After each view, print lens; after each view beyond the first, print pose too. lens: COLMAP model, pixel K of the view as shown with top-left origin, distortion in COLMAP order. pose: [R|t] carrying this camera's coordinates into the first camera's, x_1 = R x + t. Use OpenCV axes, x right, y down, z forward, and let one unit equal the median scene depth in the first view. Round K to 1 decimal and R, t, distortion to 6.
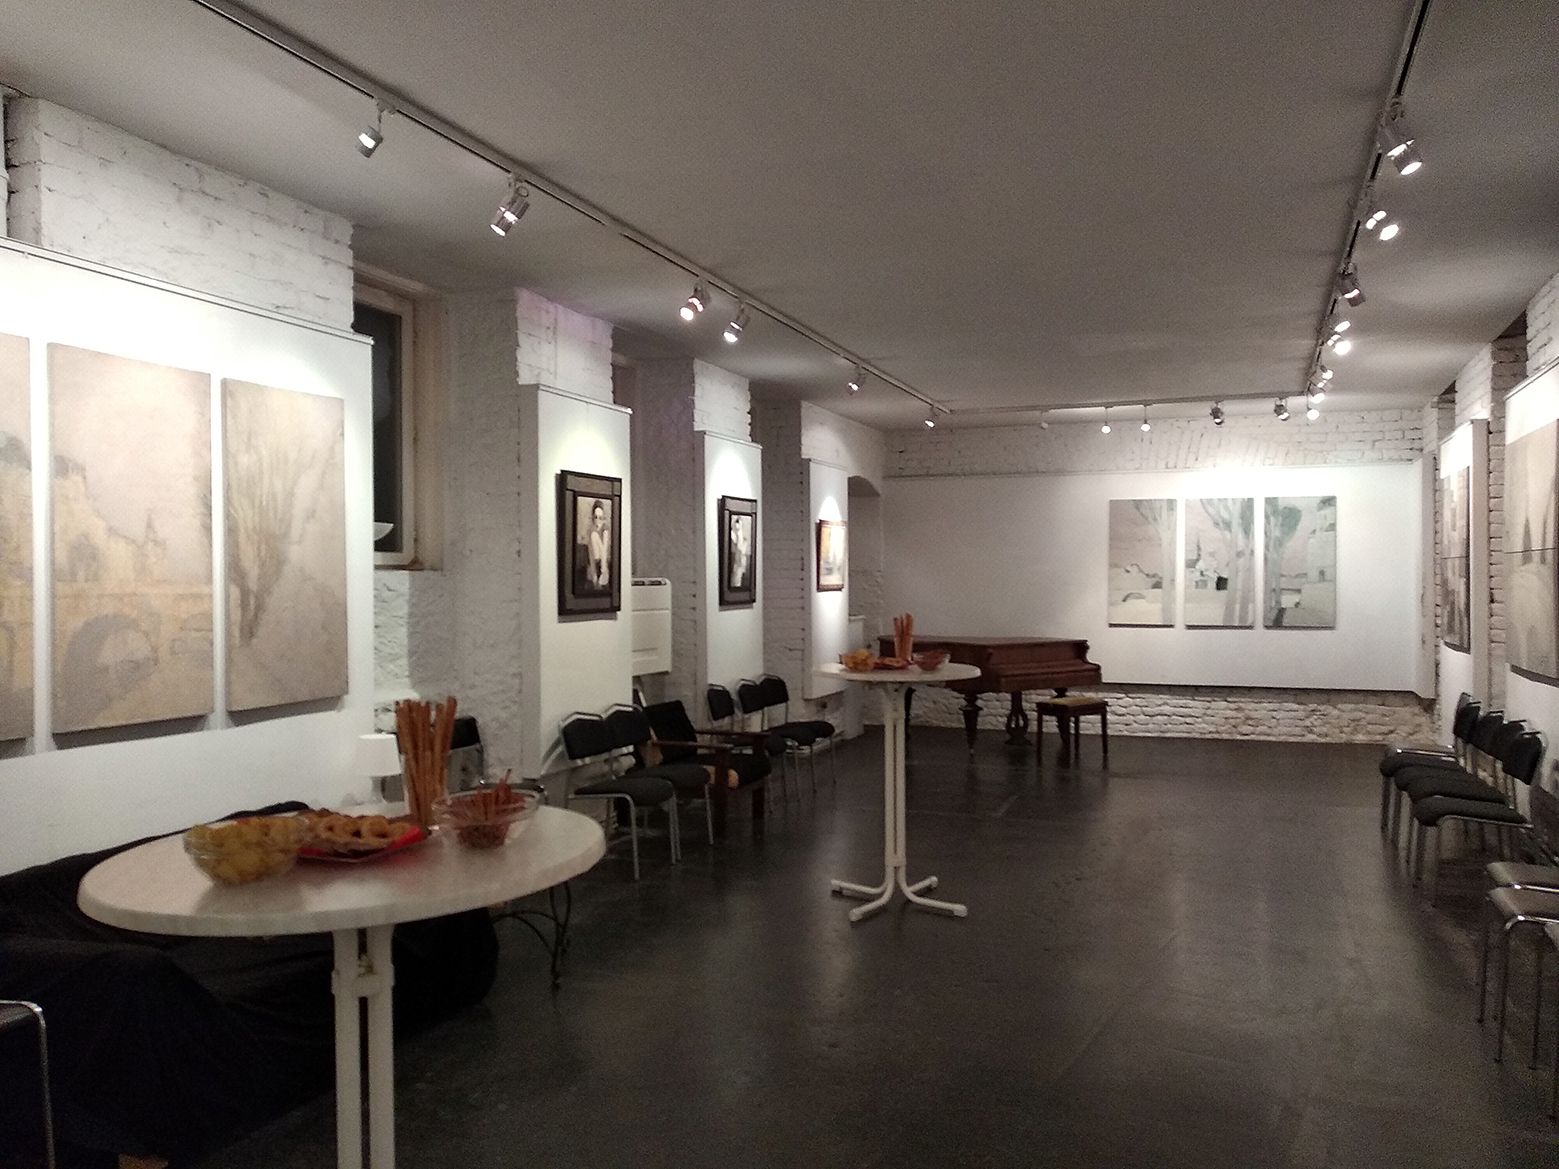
lens RADIAL K [[1187.2, 0, 779.3], [0, 1187.2, 584.9], [0, 0, 1]] dist [0.024981, -0.027421]
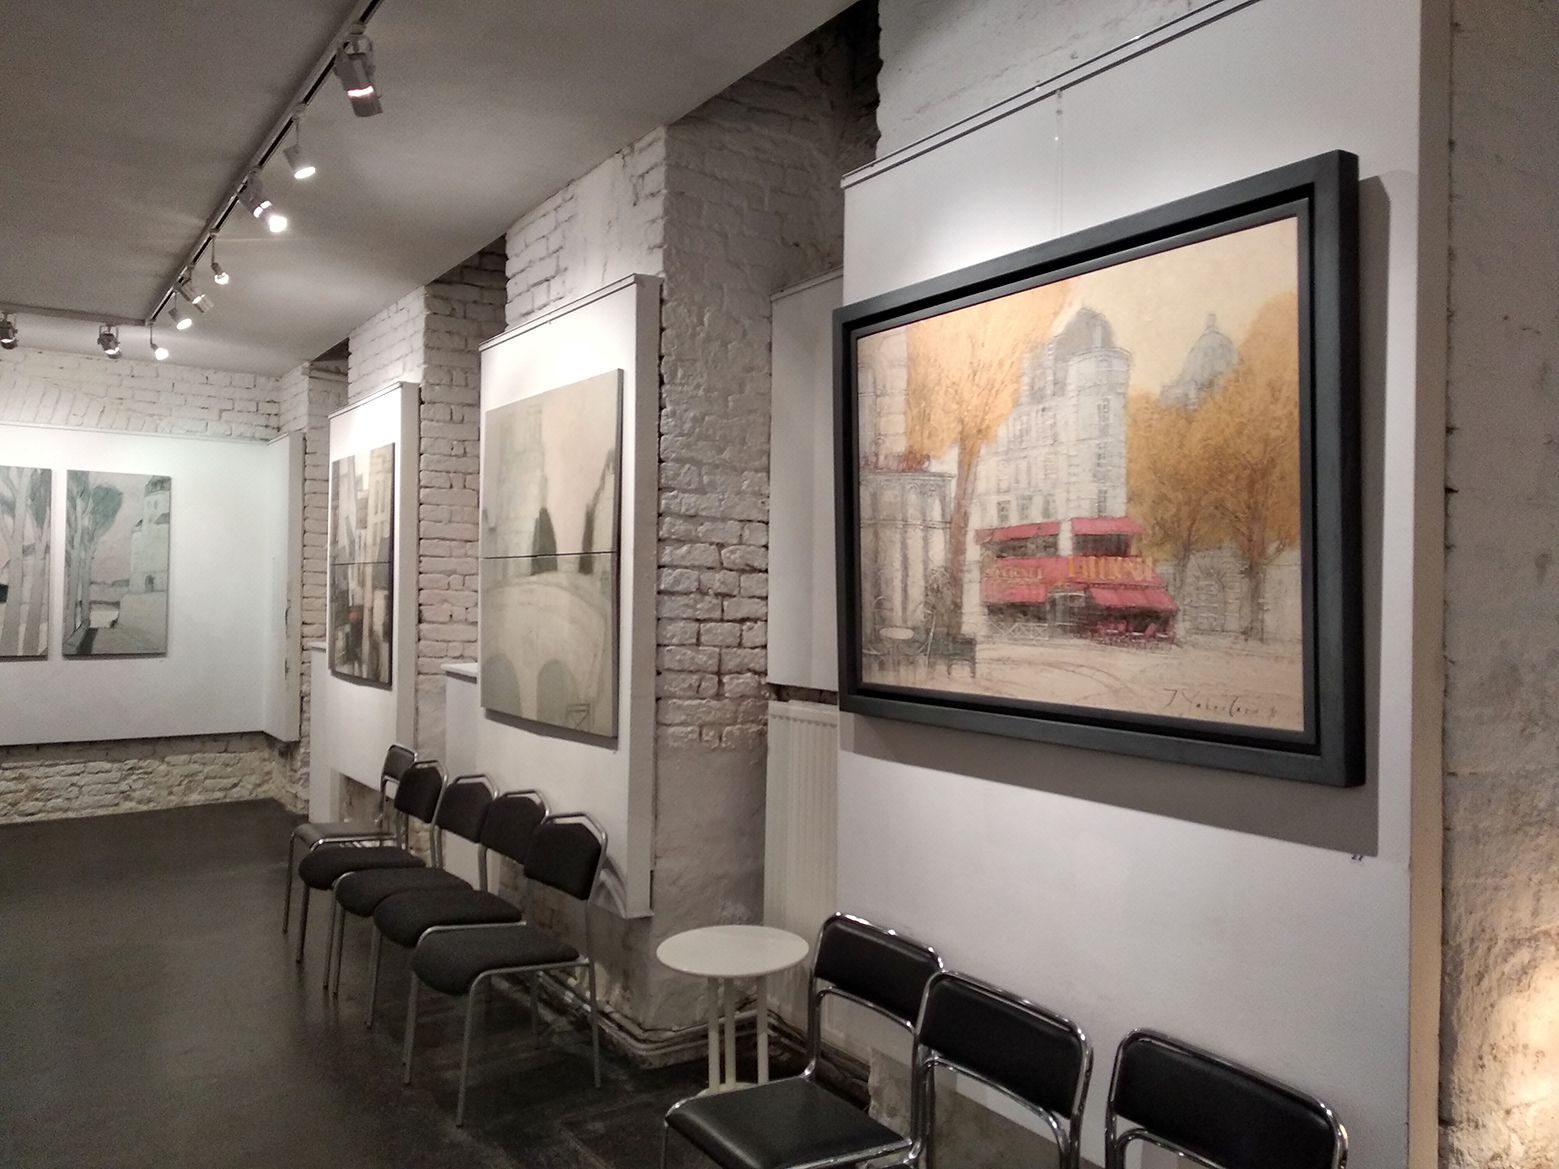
lens RADIAL K [[1187.2, 0, 781.0], [0, 1187.2, 577.9], [0, 0, 1]] dist [0.024981, -0.027421]
pose [[0.560393, 0.019872, 0.827988, 0.064631], [-0.009163, 0.999800, -0.017794, -0.001846], [-0.828176, 0.002385, 0.560463, 0.266442]]
